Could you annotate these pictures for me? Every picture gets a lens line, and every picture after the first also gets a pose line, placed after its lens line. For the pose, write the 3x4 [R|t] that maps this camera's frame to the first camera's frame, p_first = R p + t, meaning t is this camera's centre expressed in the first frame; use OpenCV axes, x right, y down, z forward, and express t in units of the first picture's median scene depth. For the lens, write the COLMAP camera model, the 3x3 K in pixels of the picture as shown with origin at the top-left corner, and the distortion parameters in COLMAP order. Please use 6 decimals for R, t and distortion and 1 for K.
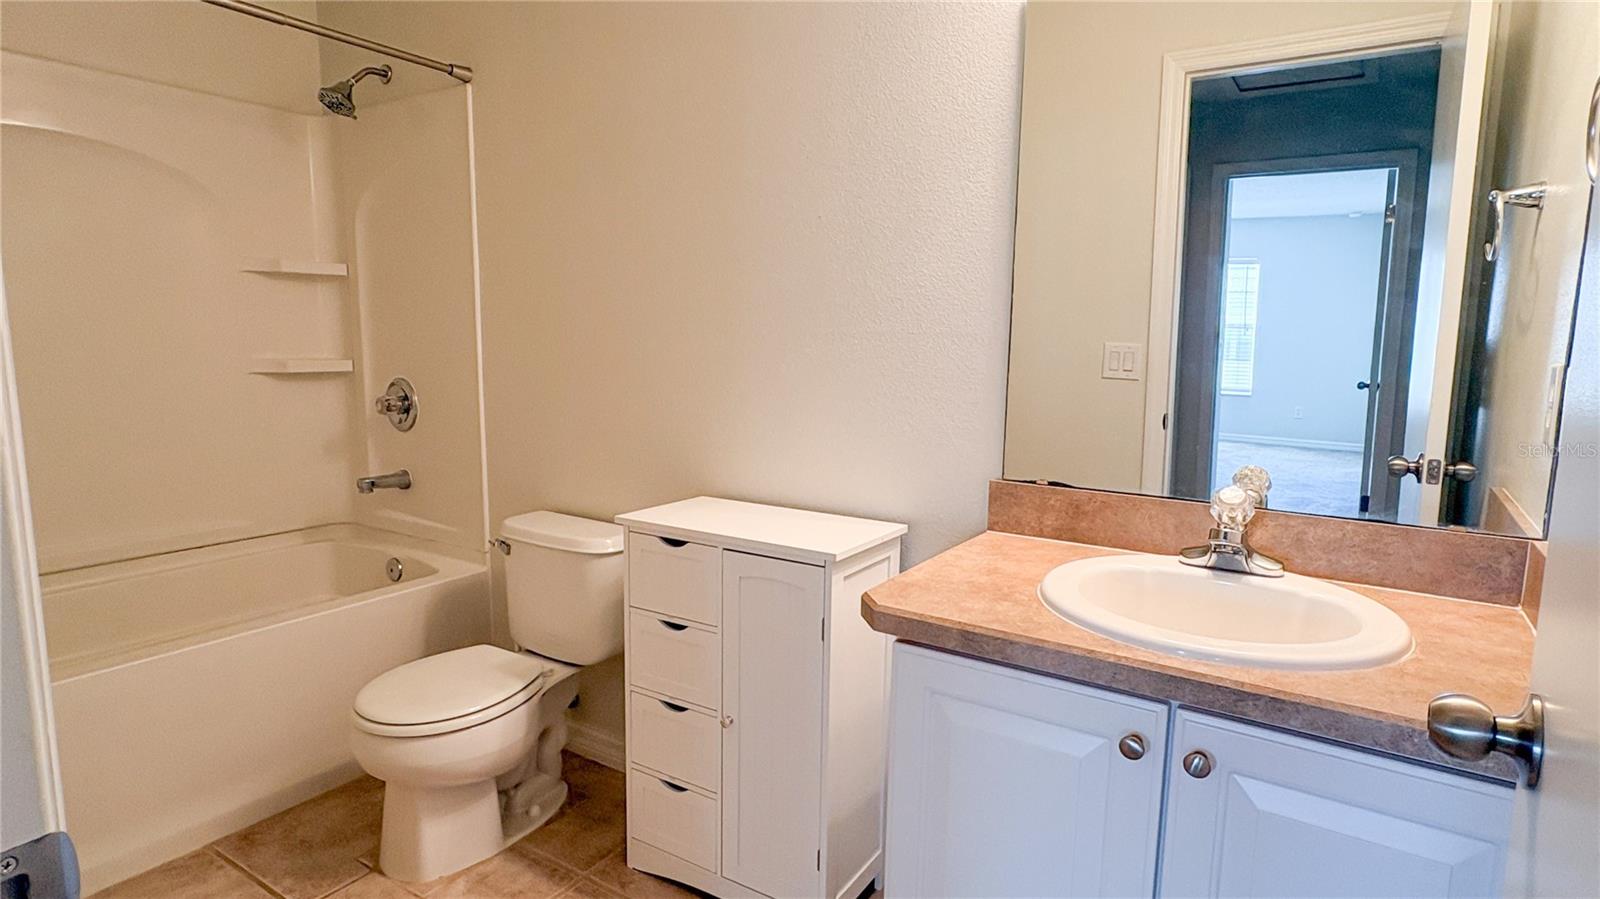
lens RADIAL K [[861.2, 0, 800.5], [0, 861.2, 447.0], [0, 0, 1]] dist [-0.002001, -0.000719]
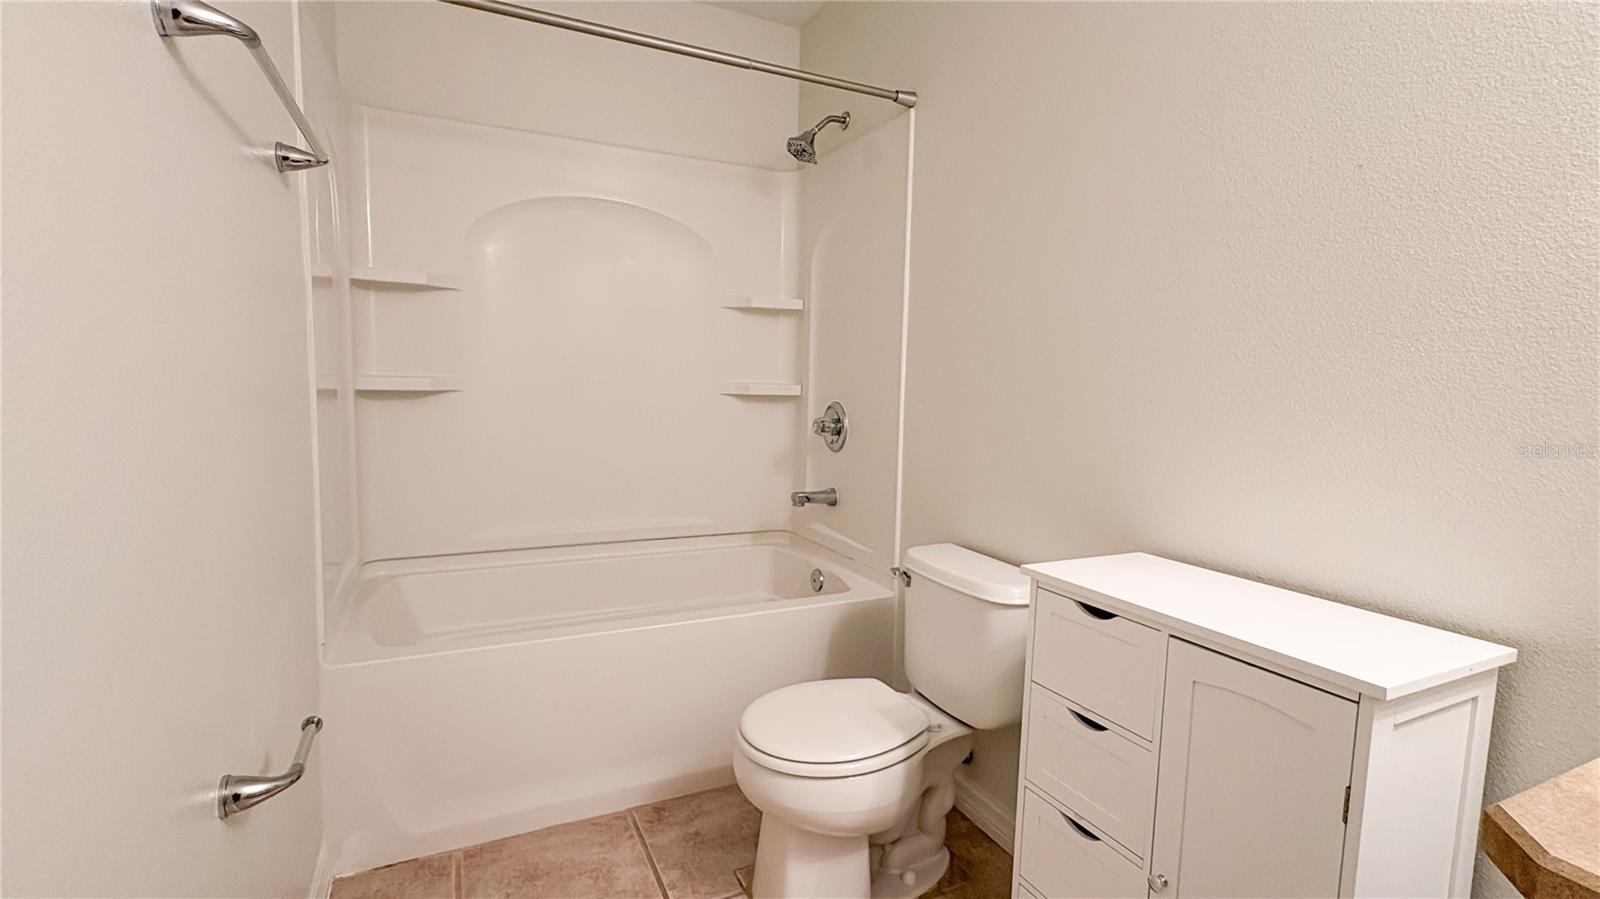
lens RADIAL K [[734.6, 0, 800.9], [0, 734.6, 450.0], [0, 0, 1]] dist [-0.004040, 0.000249]
pose [[0.855364, 0.058769, -0.514683, -0.036472], [-0.082042, 0.996373, -0.022578, 0.004693], [0.511489, 0.061538, 0.857083, 0.246229]]
